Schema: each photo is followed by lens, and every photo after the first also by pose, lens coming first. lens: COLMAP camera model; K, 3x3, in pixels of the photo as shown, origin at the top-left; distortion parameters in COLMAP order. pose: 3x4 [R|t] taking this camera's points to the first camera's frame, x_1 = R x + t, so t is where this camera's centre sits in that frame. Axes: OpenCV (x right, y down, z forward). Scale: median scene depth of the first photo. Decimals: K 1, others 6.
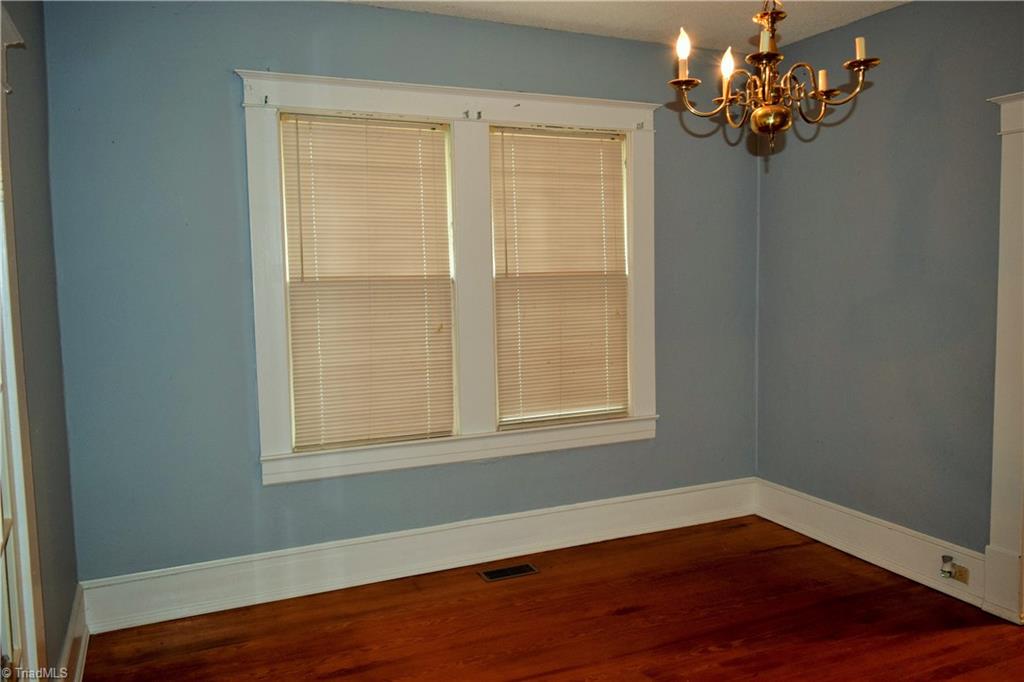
lens RADIAL K [[786.0, 0, 512.0], [0, 786.0, 341.0], [0, 0, 1]] dist [0.010179, 0.004091]
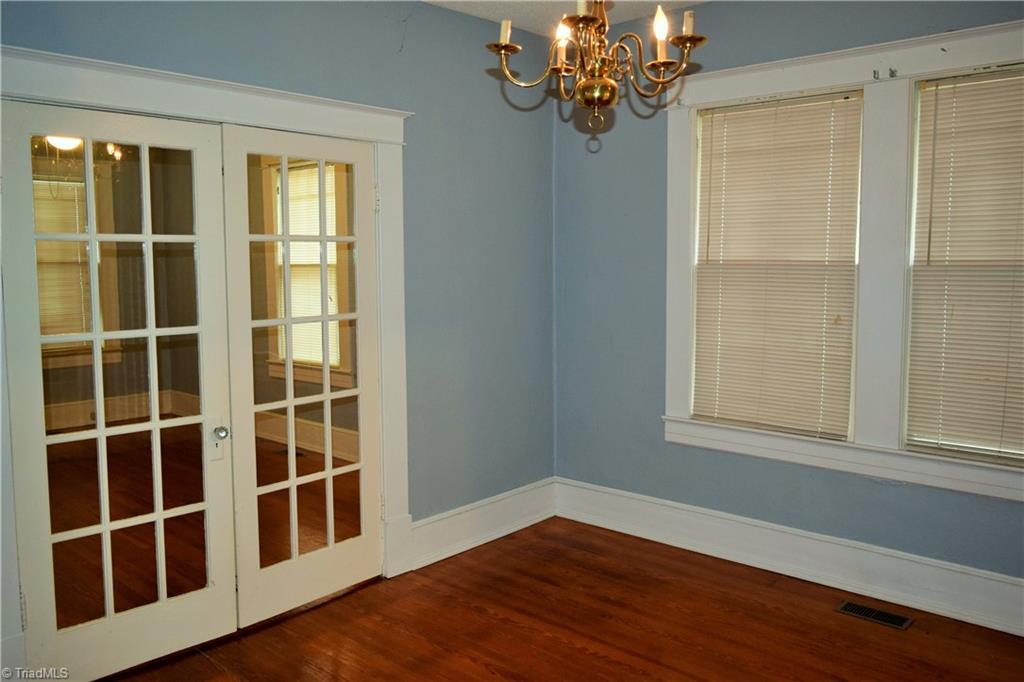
lens RADIAL K [[818.1, 0, 552.0], [0, 818.1, 337.5], [0, 0, 1]] dist [0.001082, 0.006190]
pose [[0.437489, 0.104757, -0.893101, 0.611236], [-0.087566, 0.993434, 0.073631, -0.036732], [0.894950, 0.045992, 0.443790, 0.292943]]
